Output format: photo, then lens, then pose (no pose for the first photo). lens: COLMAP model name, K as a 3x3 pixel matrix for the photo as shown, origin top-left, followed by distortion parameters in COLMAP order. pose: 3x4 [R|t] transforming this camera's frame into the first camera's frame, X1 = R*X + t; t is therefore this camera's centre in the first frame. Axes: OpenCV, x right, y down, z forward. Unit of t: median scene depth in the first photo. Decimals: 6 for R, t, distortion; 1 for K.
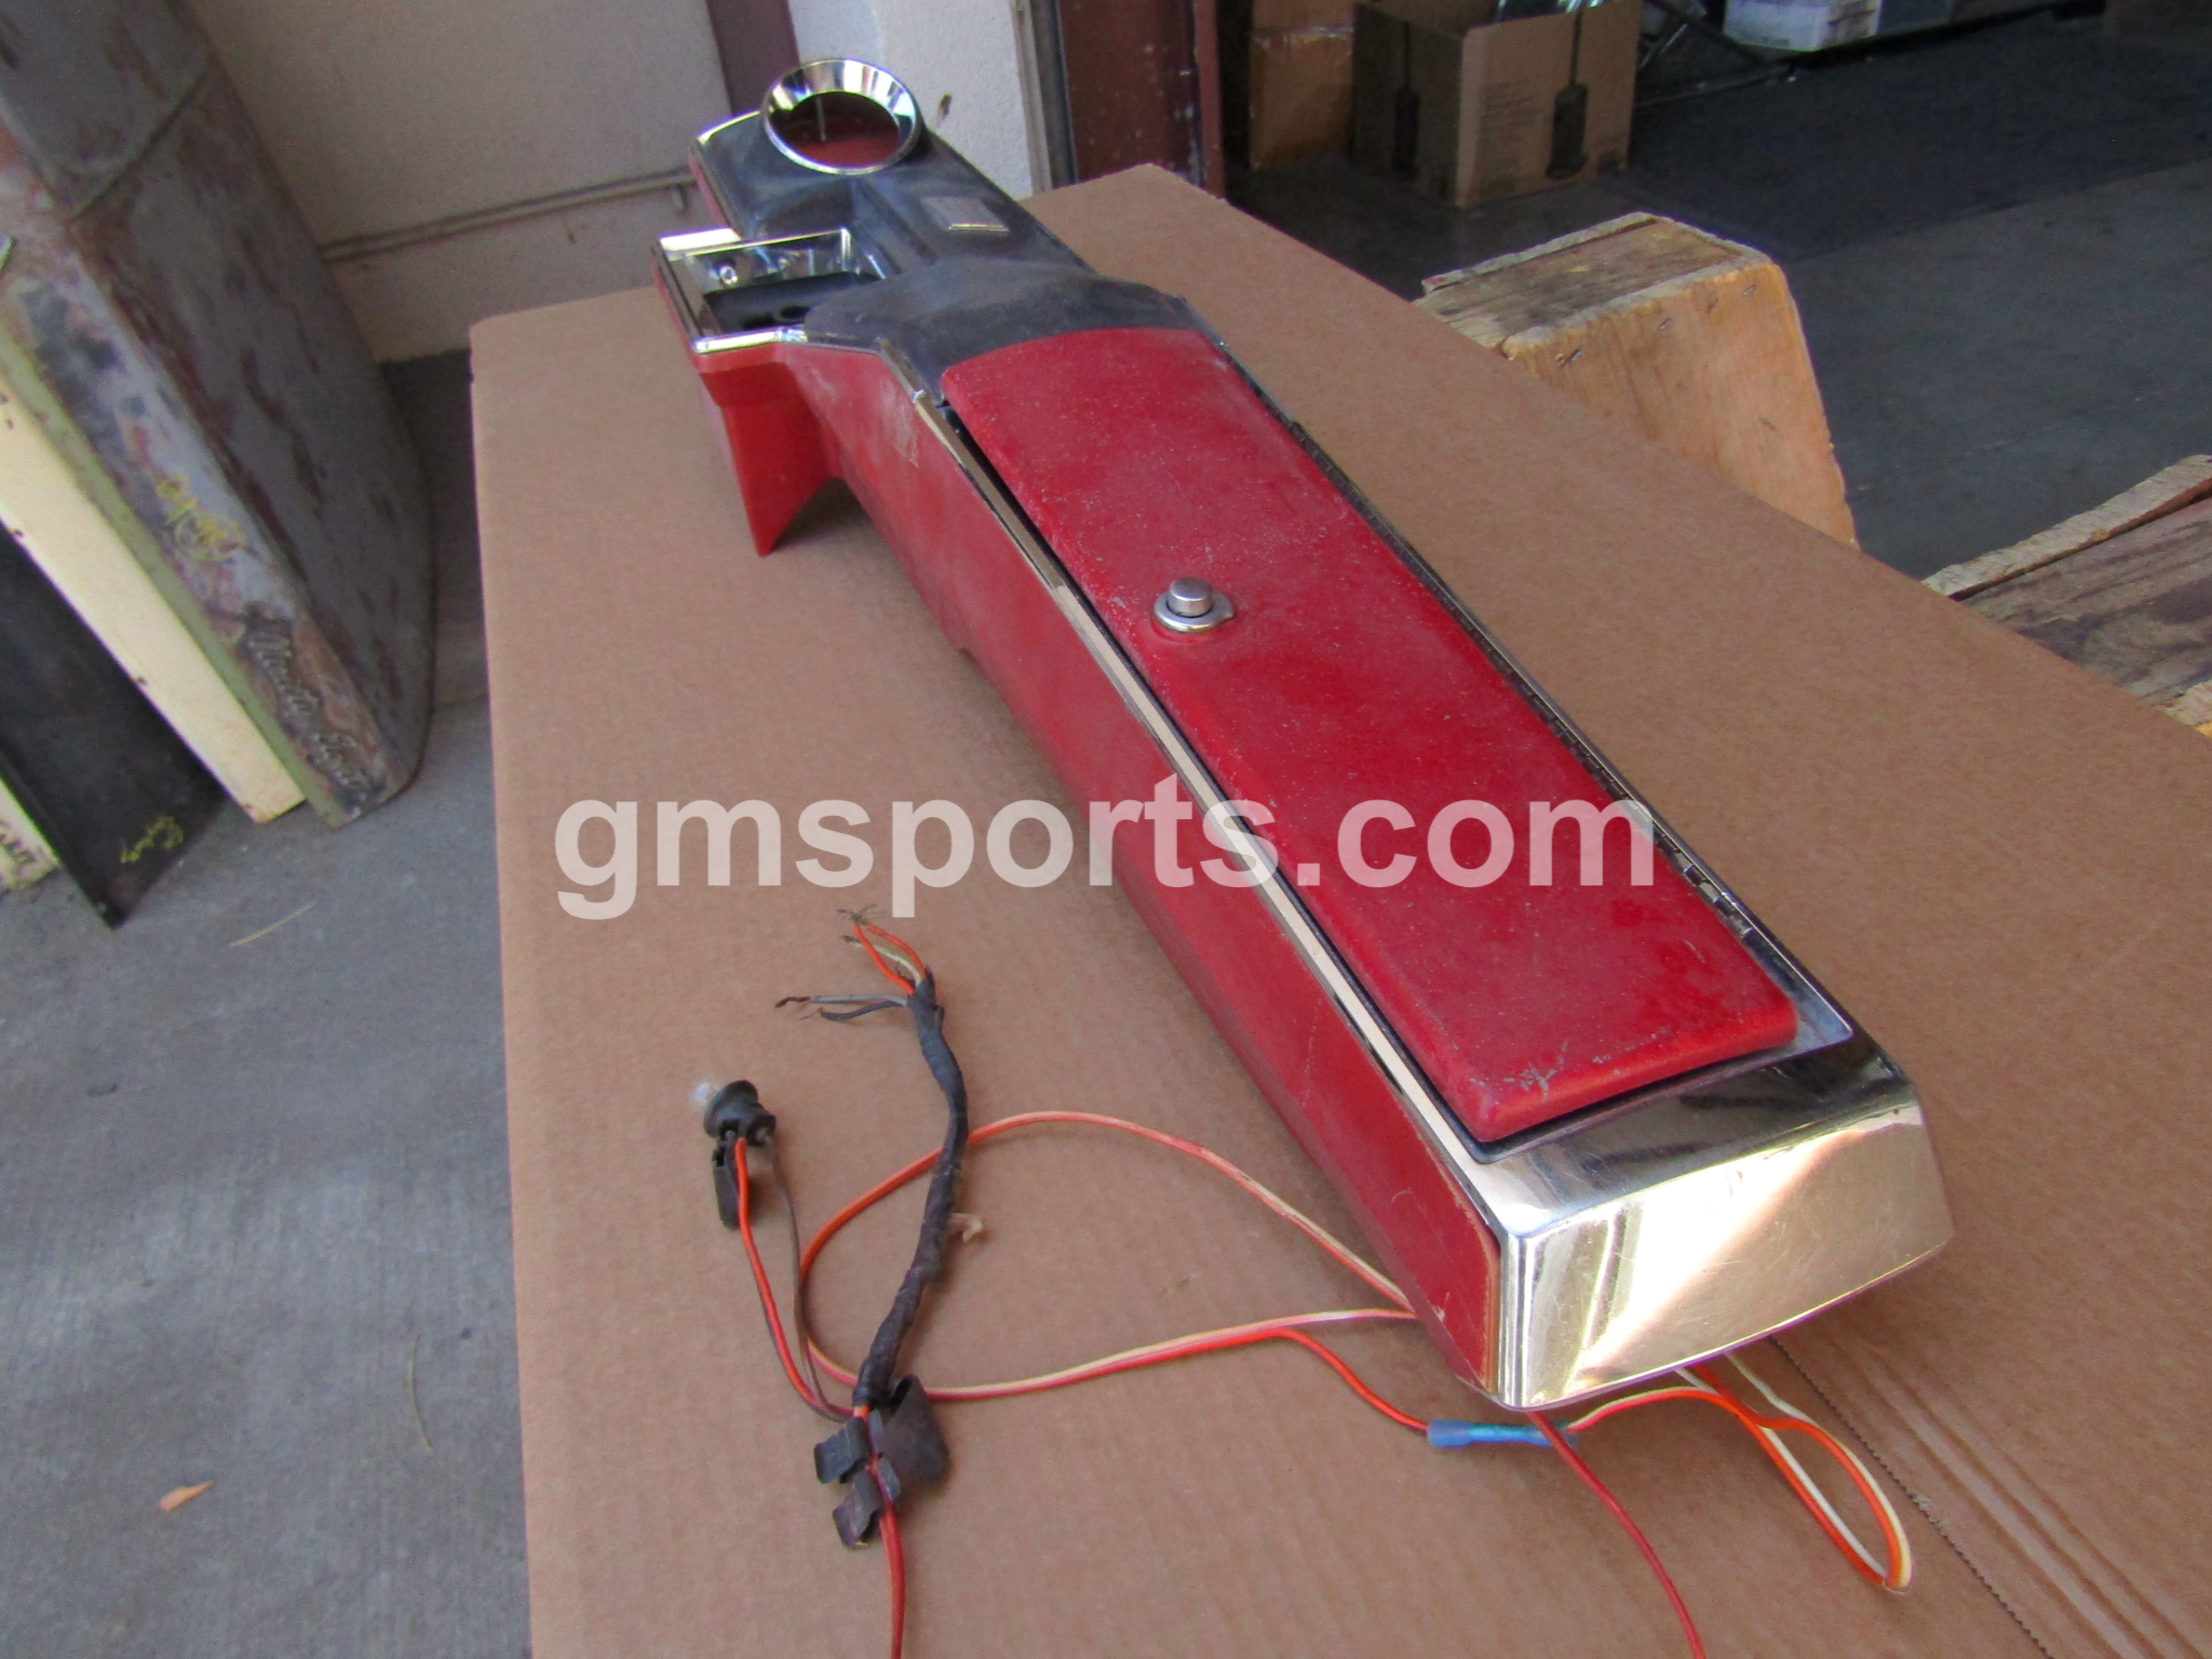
lens RADIAL K [[1574.9, 0, 1104.4], [0, 1574.9, 832.4], [0, 0, 1]] dist [-0.005243, -0.003840]
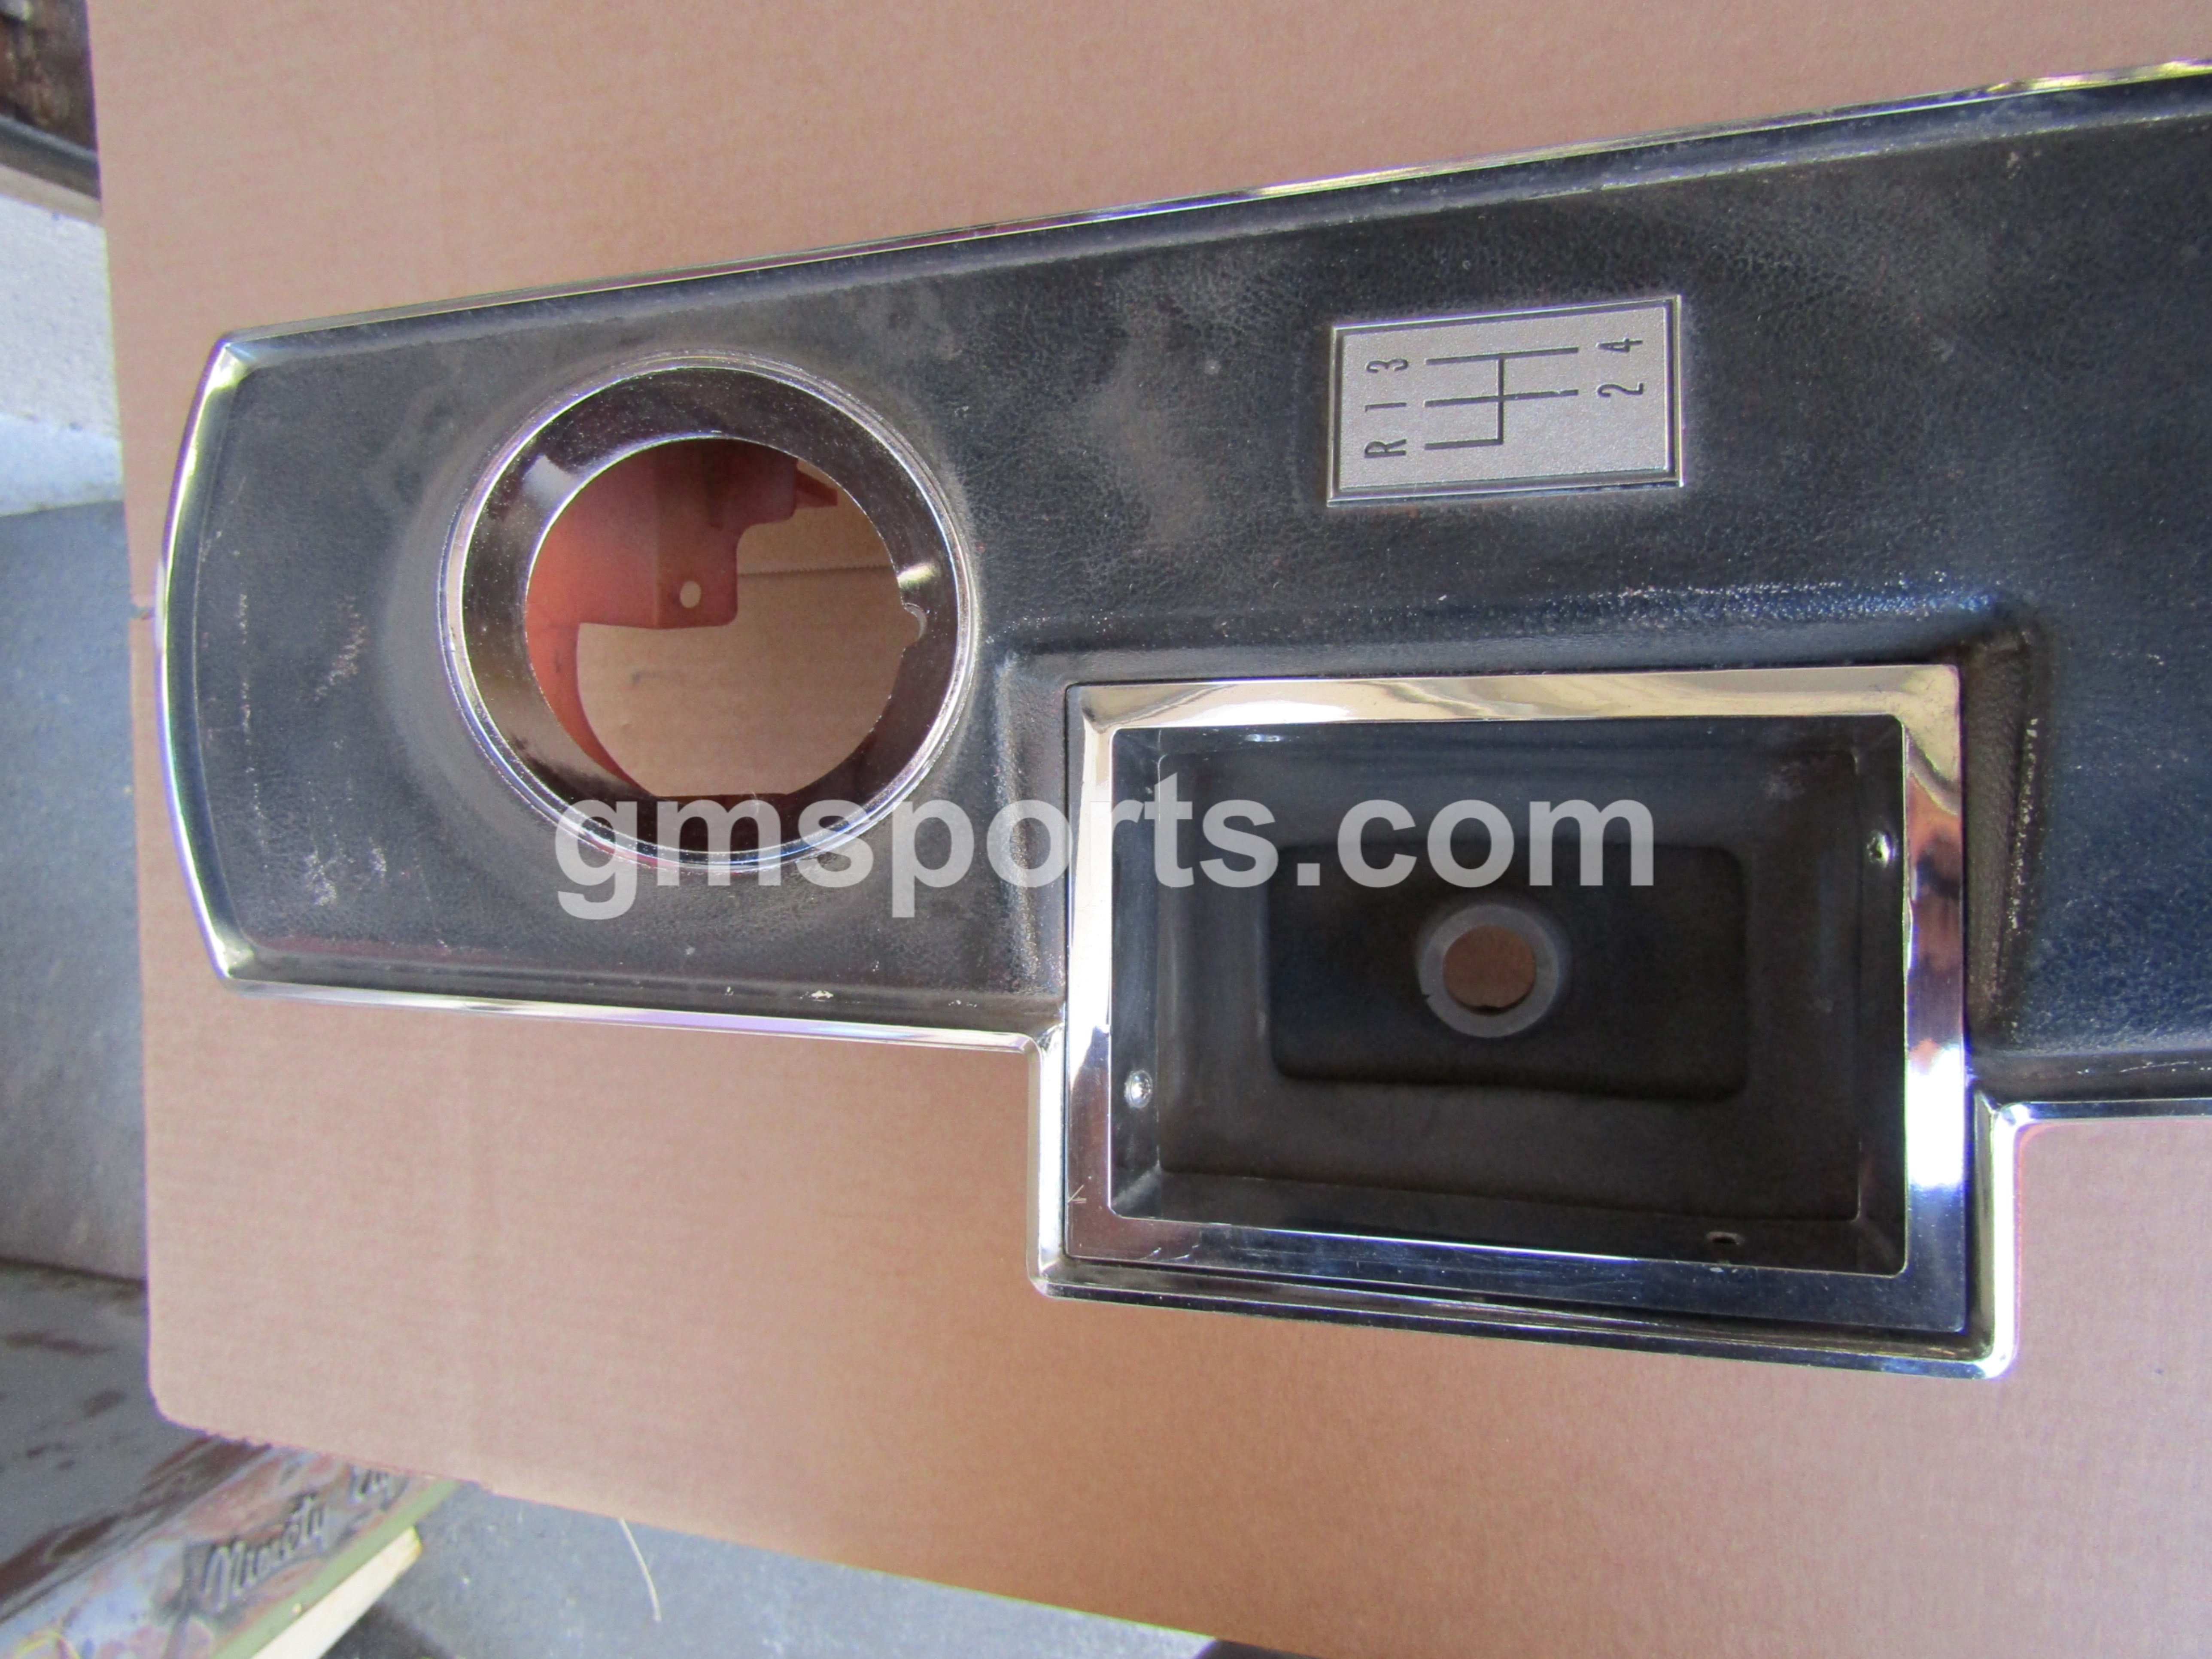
lens RADIAL K [[1574.9, 0, 1088.4], [0, 1574.9, 835.9], [0, 0, 1]] dist [-0.005243, -0.003840]
pose [[0.339204, -0.938358, -0.066523, -0.104051], [0.779415, 0.240744, 0.578407, -0.367165], [-0.526738, -0.248047, 0.813031, 0.463292]]
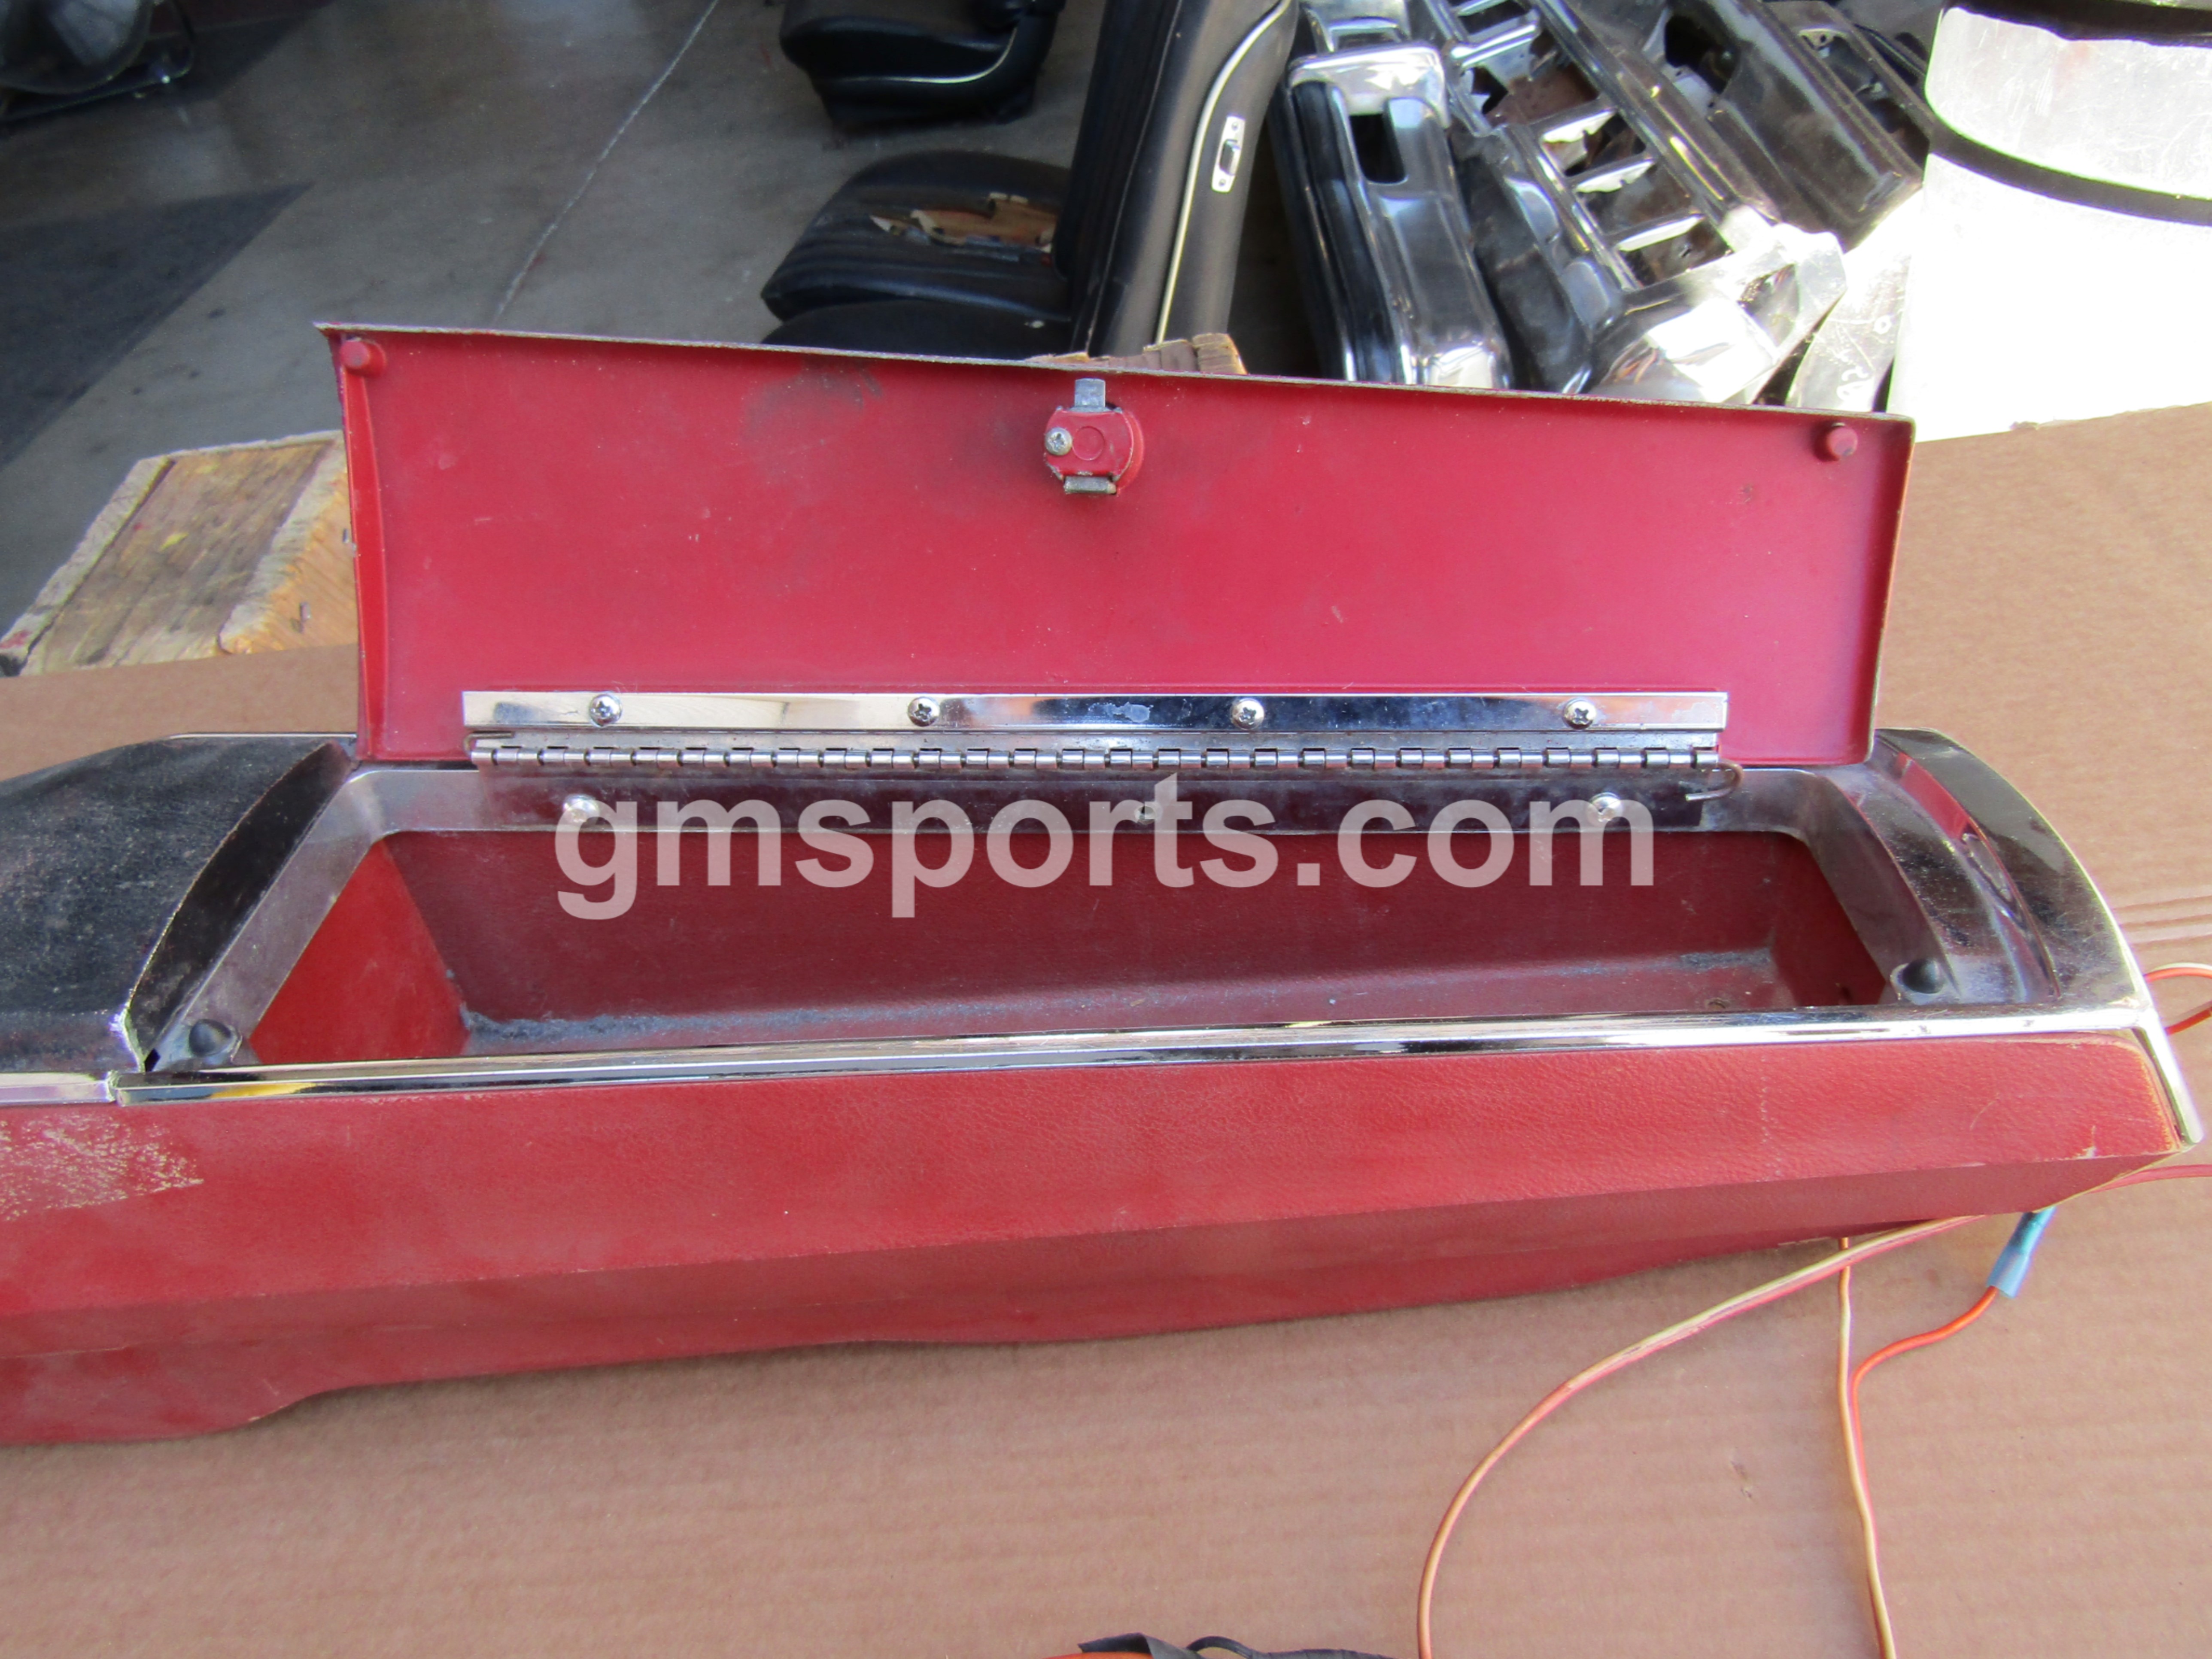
lens RADIAL K [[1574.9, 0, 1099.2], [0, 1574.9, 825.2], [0, 0, 1]] dist [-0.005243, -0.003840]
pose [[0.352405, -0.561211, 0.748901, -0.146045], [0.633274, 0.732198, 0.250699, -0.112803], [-0.689039, 0.385912, 0.613431, 0.183201]]
